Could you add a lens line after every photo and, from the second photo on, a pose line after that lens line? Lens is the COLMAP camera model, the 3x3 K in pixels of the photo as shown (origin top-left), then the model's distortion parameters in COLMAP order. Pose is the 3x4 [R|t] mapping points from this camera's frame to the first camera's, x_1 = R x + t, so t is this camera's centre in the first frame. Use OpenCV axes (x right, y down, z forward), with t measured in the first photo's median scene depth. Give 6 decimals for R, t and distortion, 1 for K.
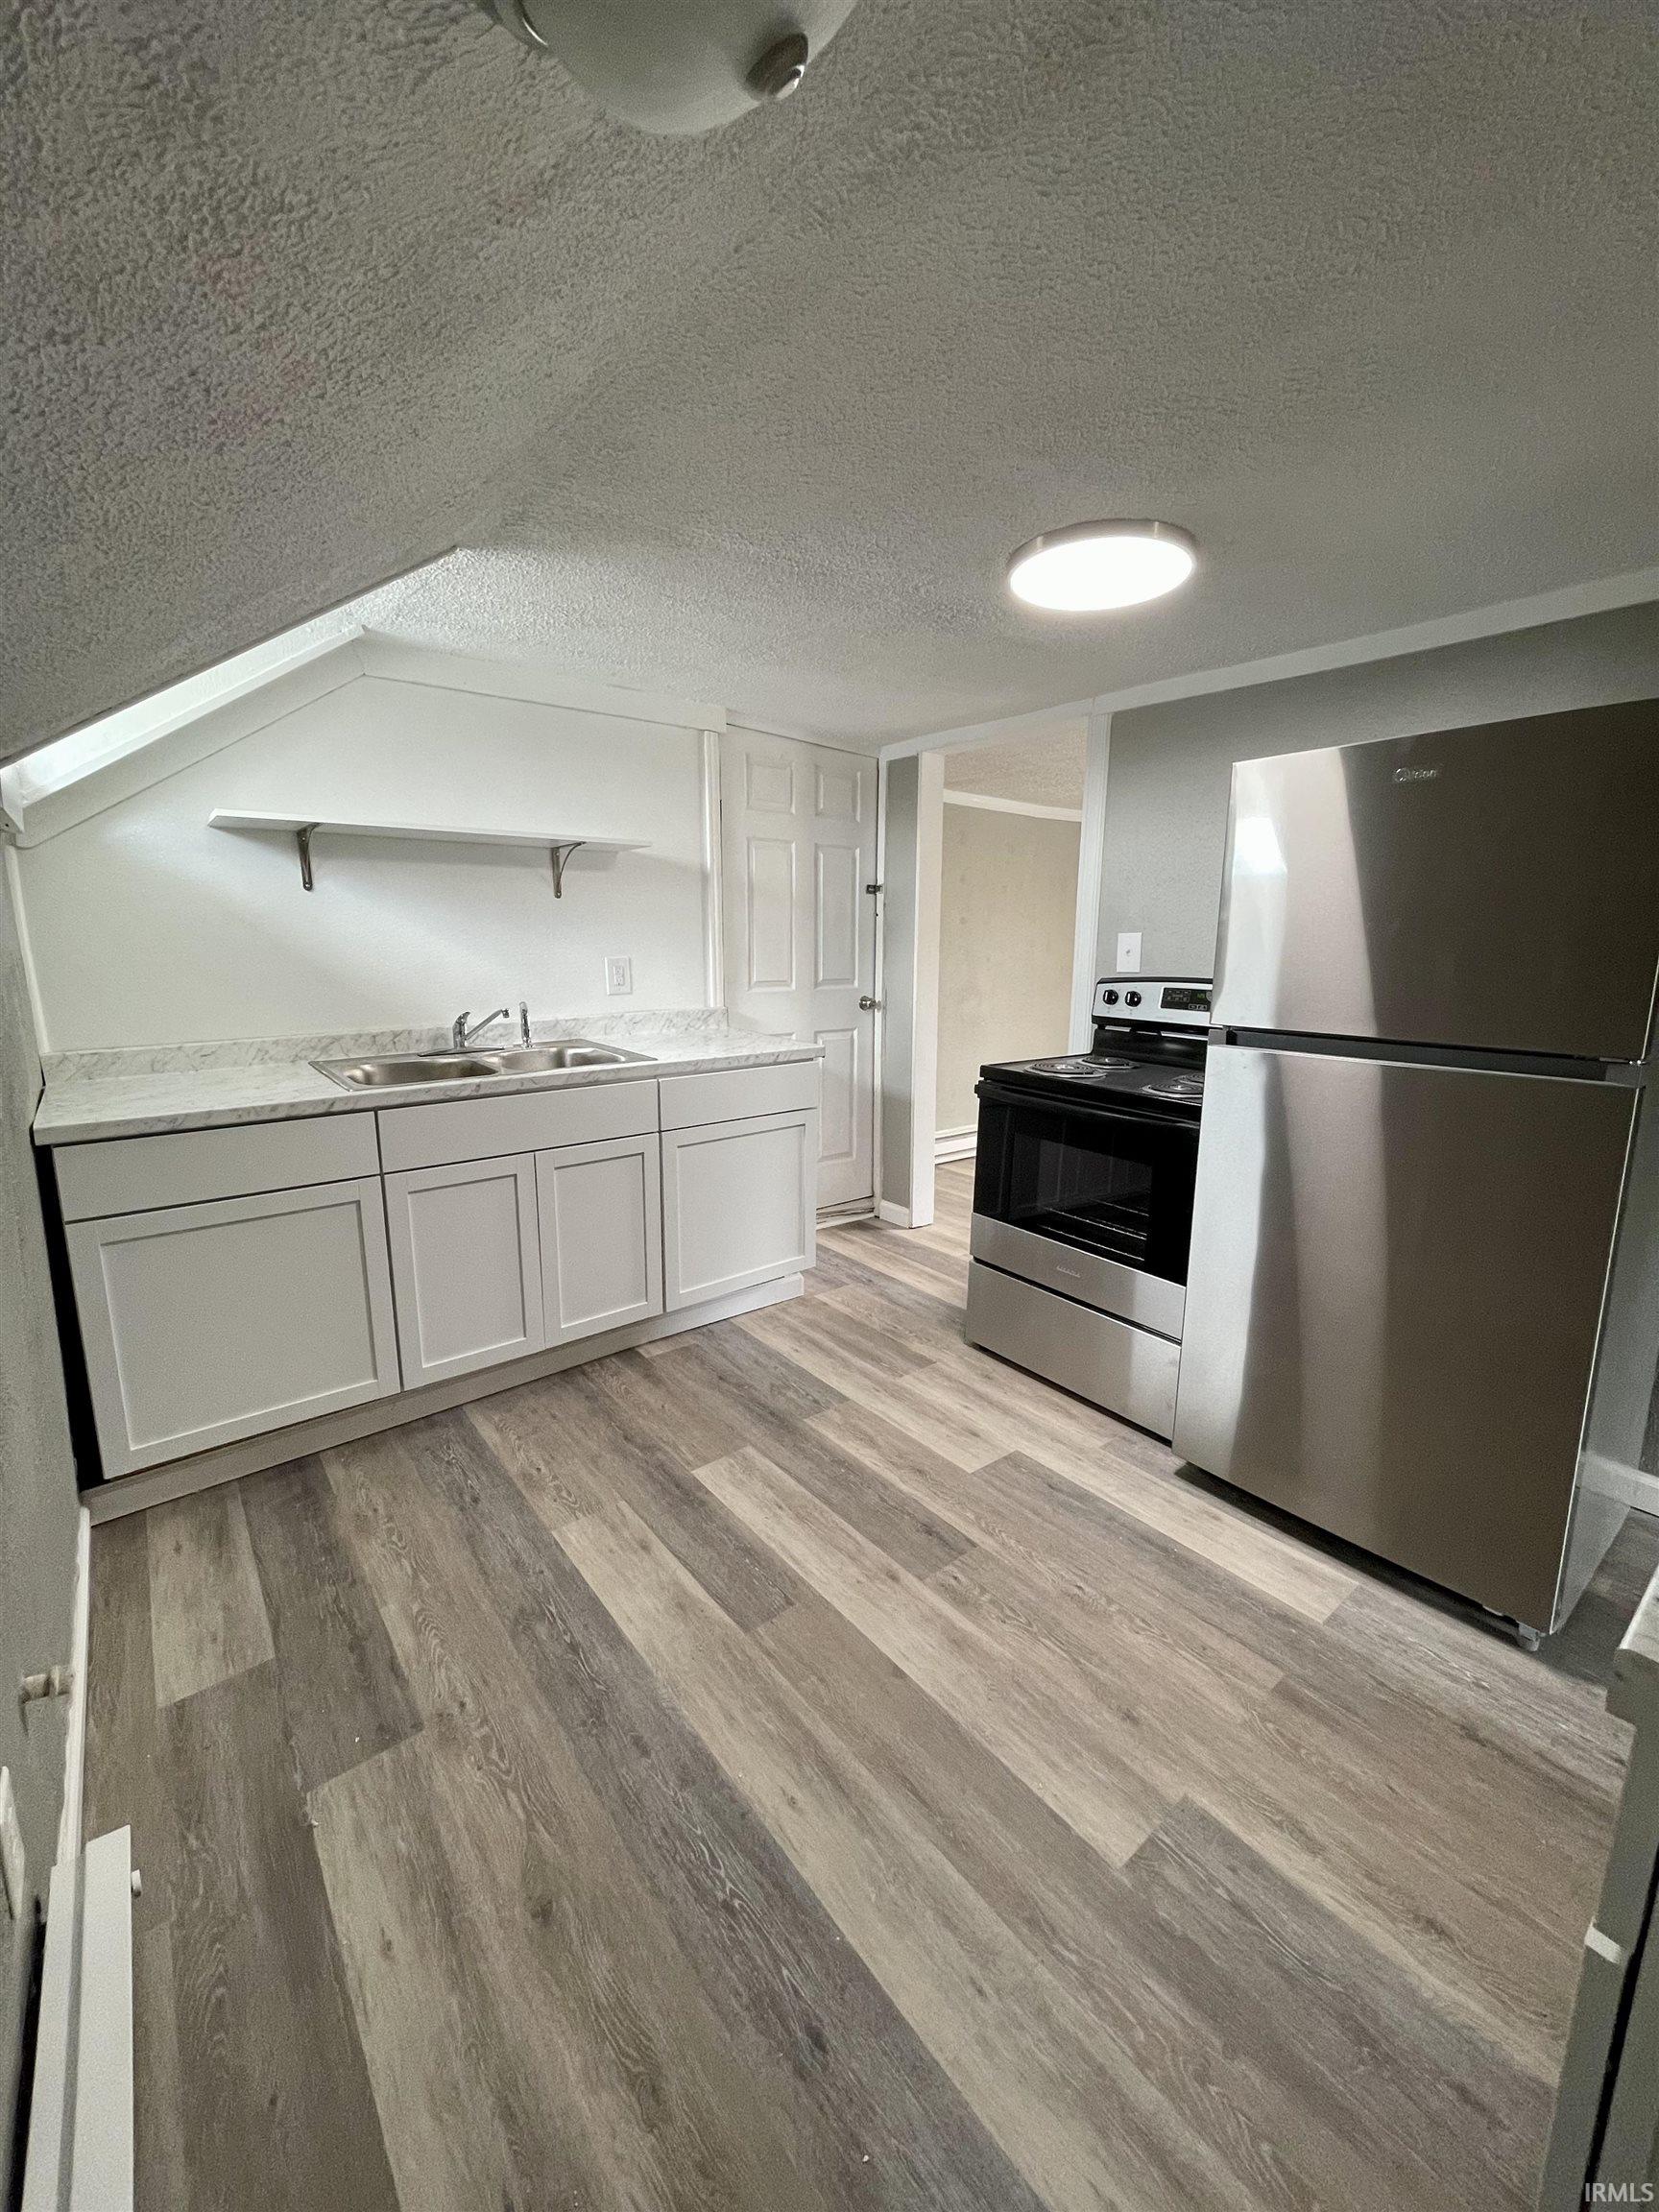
lens RADIAL K [[888.3, 0, 844.3], [0, 888.3, 1111.1], [0, 0, 1]] dist [-0.001577, 0.002346]
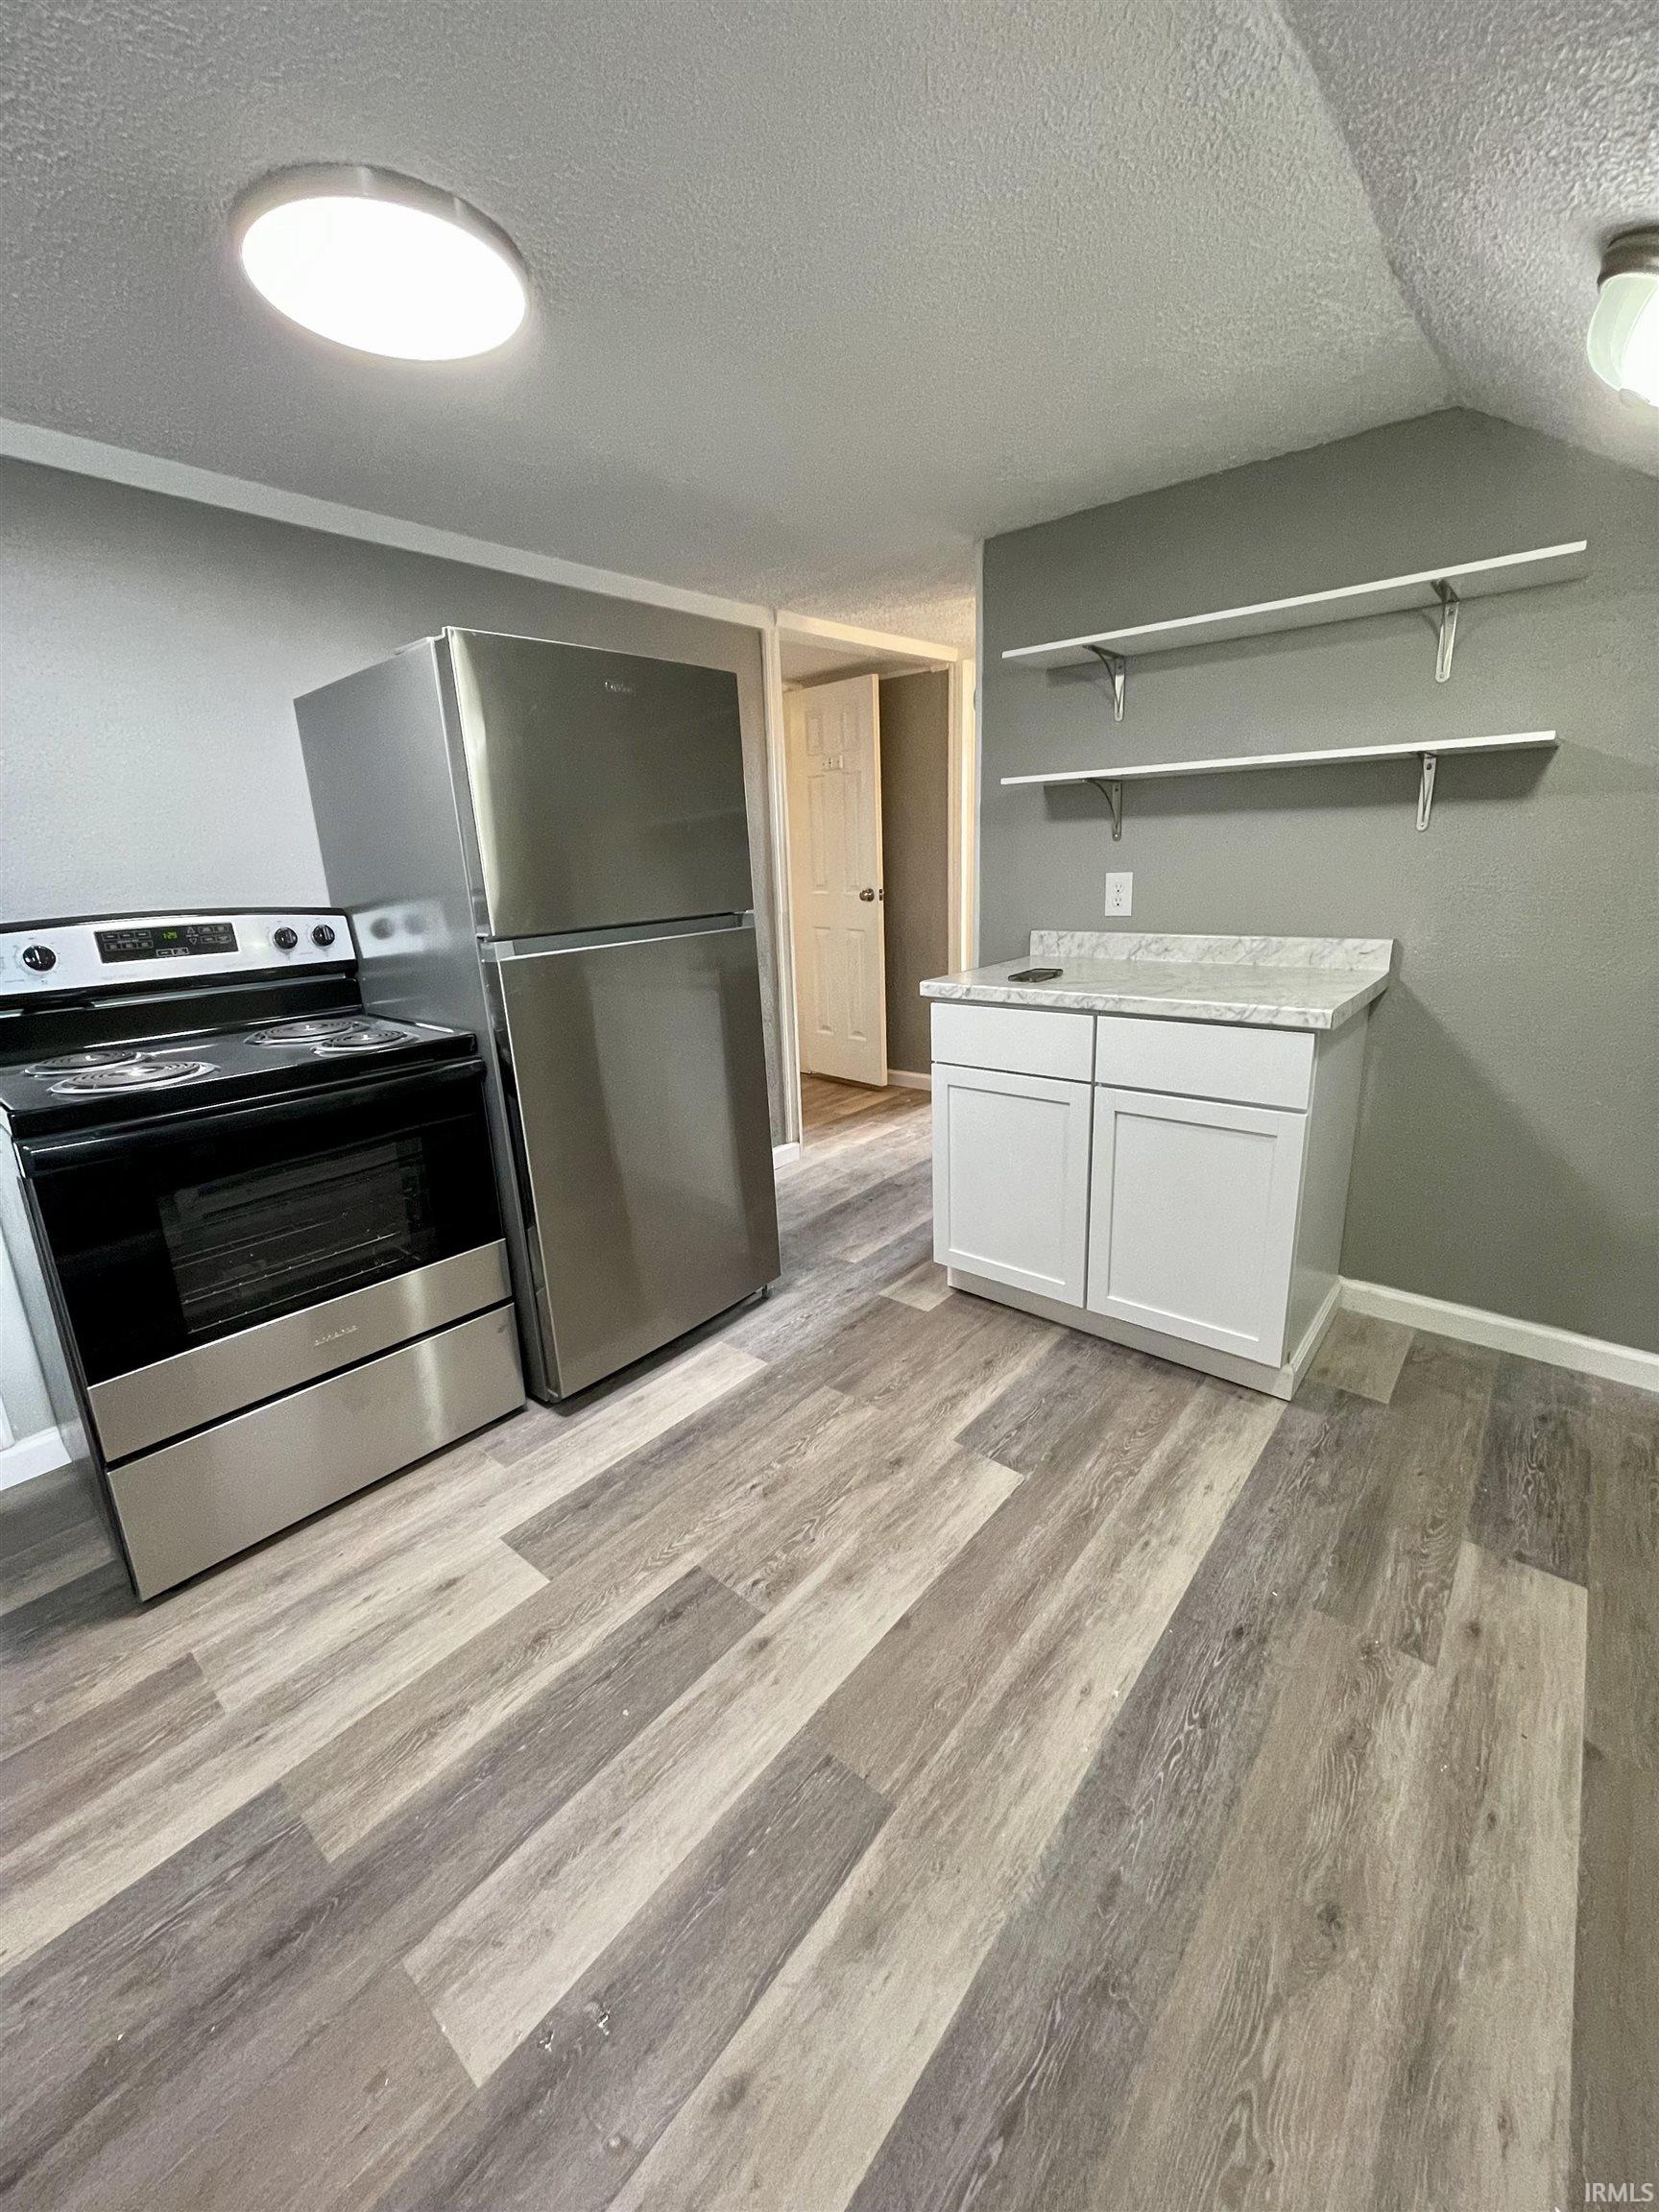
lens RADIAL K [[888.3, 0, 818.6], [0, 888.3, 1086.9], [0, 0, 1]] dist [-0.001577, 0.002346]
pose [[-0.182038, -0.253604, 0.950025, -0.608667], [0.223217, 0.930286, 0.291106, -0.166729], [-0.957620, 0.265054, -0.112738, 0.950303]]
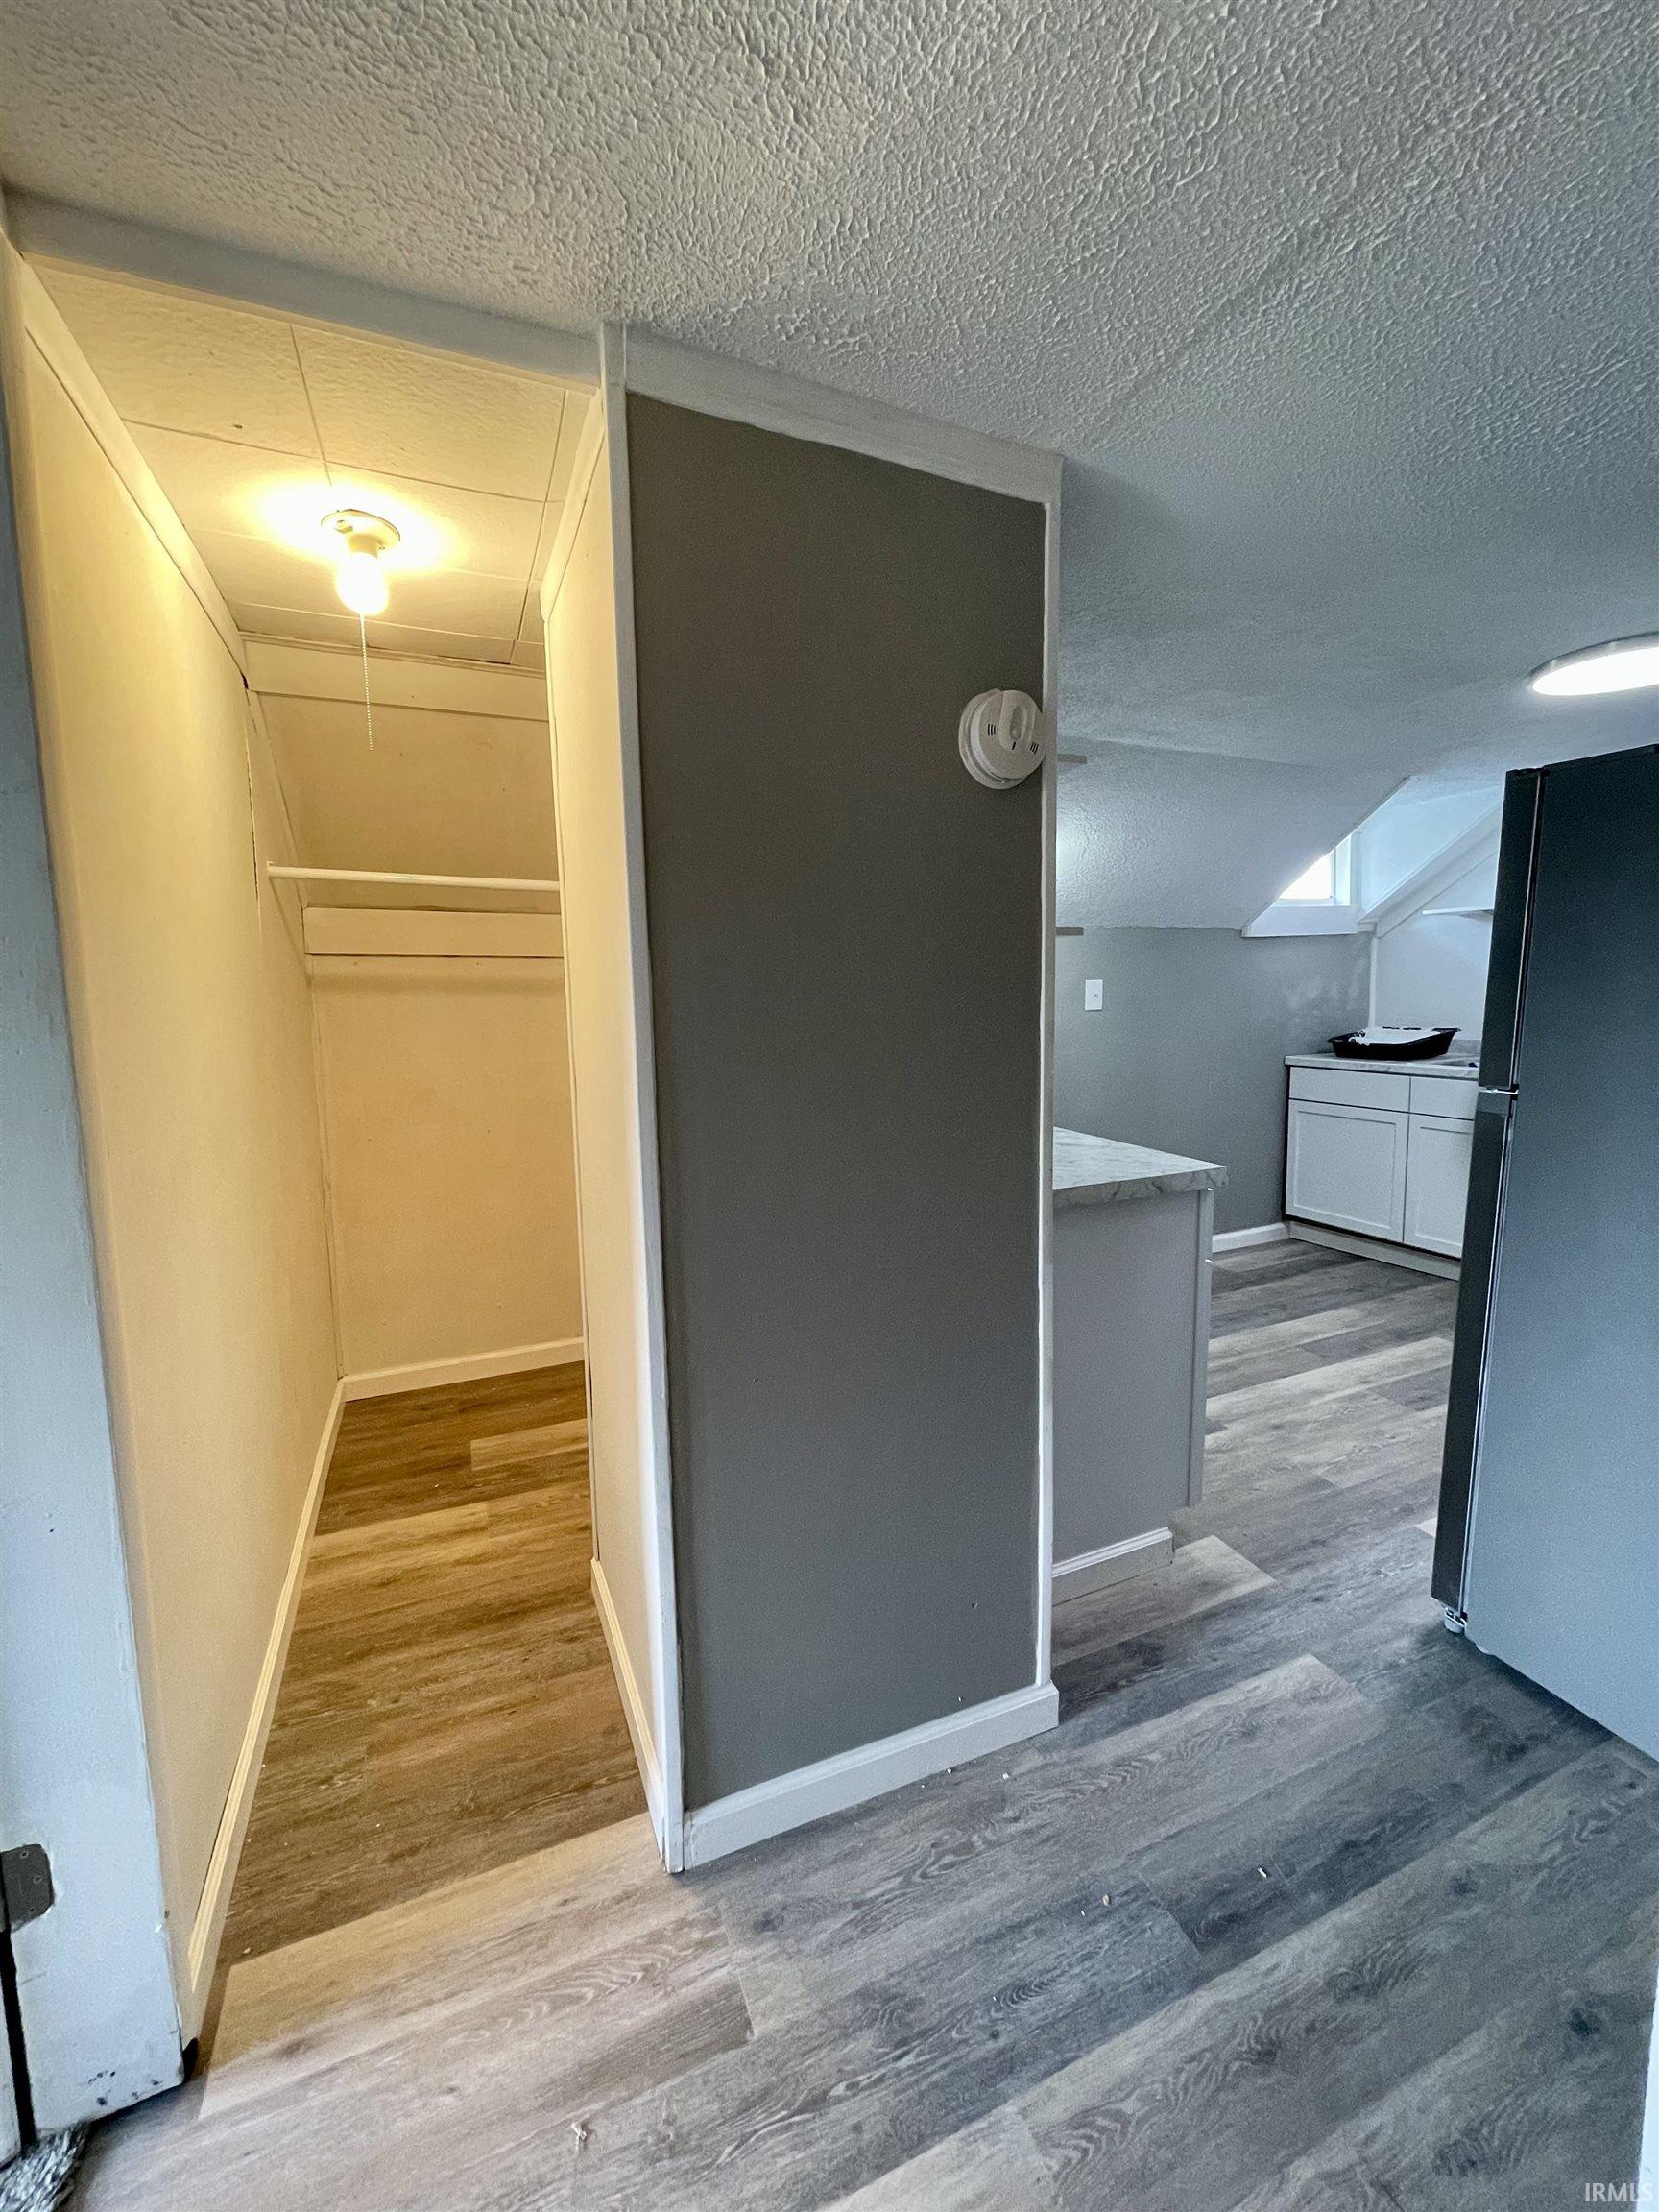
lens RADIAL K [[888.3, 0, 834.7], [0, 888.3, 1098.9], [0, 0, 1]] dist [-0.001577, 0.002346]
pose [[-0.264575, 0.115154, -0.957465, 1.840508], [-0.171785, 0.971338, 0.164292, -0.066427], [0.948941, 0.207946, -0.237210, 0.393140]]
